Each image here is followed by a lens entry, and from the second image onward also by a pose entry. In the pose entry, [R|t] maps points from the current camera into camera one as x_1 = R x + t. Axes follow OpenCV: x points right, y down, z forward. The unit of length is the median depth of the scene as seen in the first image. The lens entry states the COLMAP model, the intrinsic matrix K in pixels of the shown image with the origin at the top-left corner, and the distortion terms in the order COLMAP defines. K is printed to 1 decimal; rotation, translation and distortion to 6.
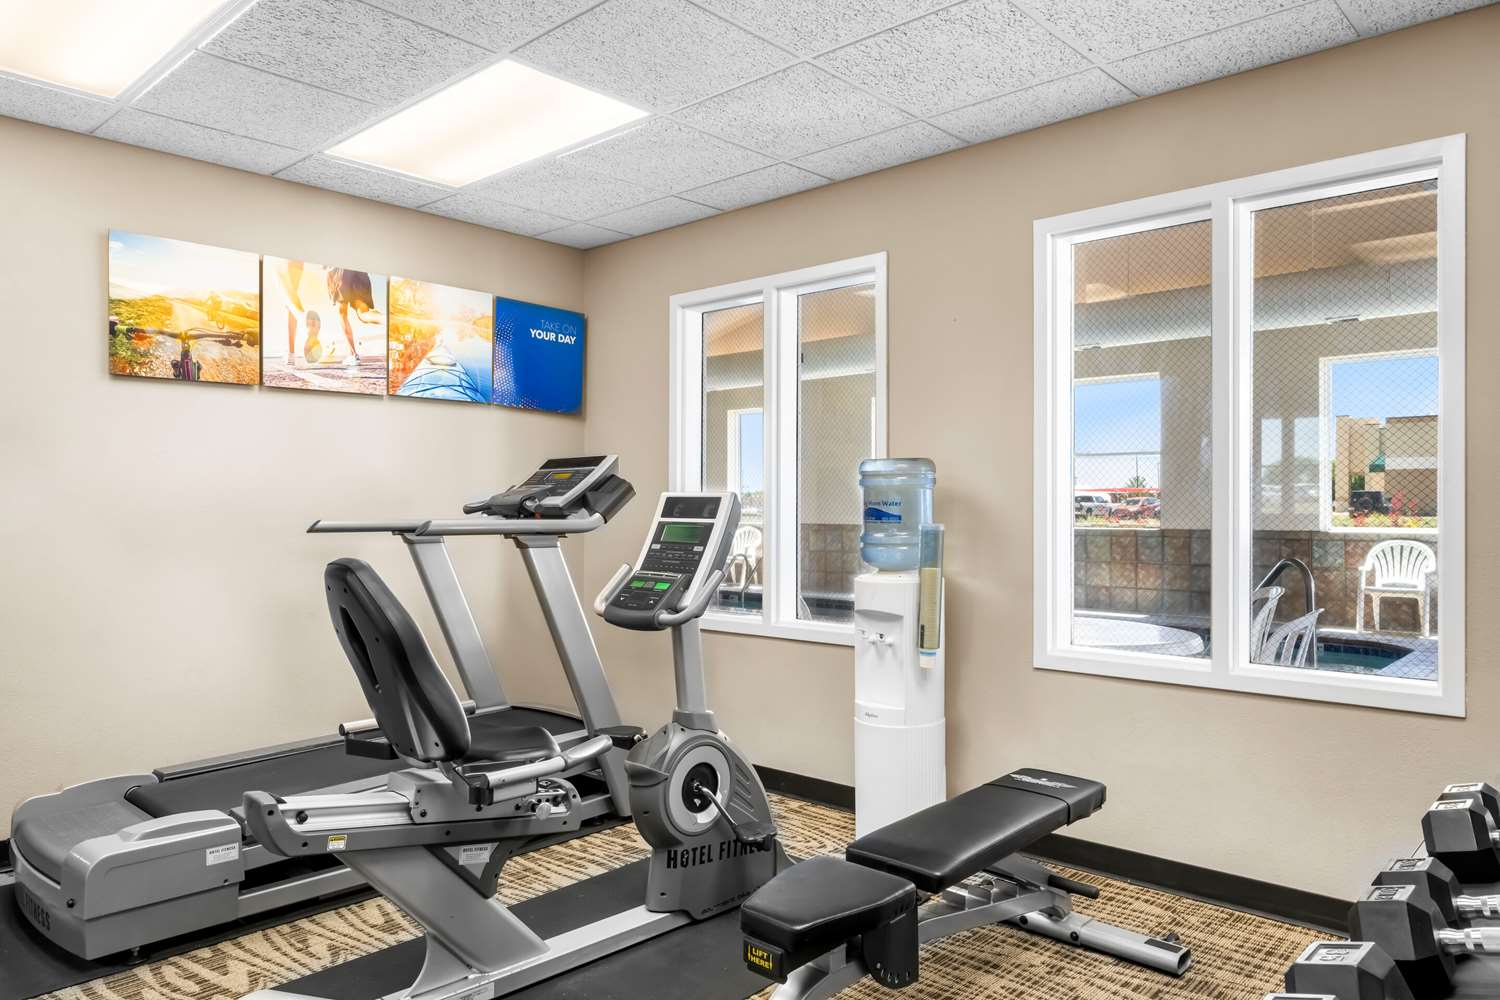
lens RADIAL K [[1030.8, 0, 758.1], [0, 1030.8, 499.9], [0, 0, 1]] dist [0.011211, -0.001701]
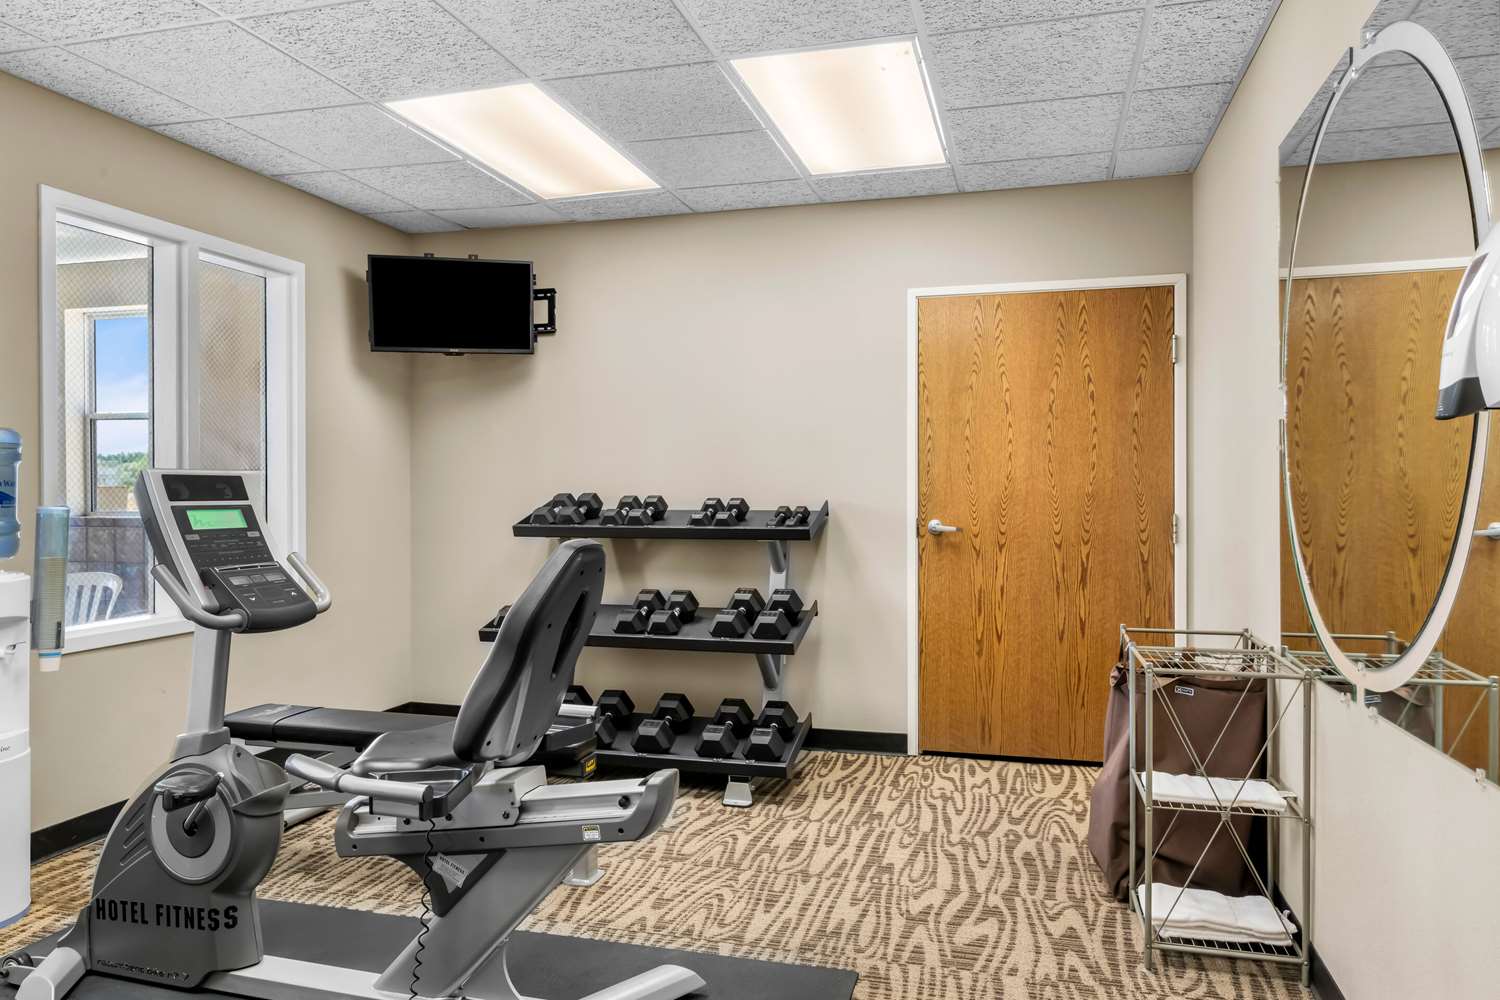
lens RADIAL K [[1030.8, 0, 753.1], [0, 1030.8, 498.9], [0, 0, 1]] dist [0.011211, -0.001701]
pose [[-0.433600, -0.005985, 0.901086, -1.019680], [-0.010776, 0.999941, 0.001457, 0.010397], [-0.901041, -0.009079, -0.433639, 0.962283]]
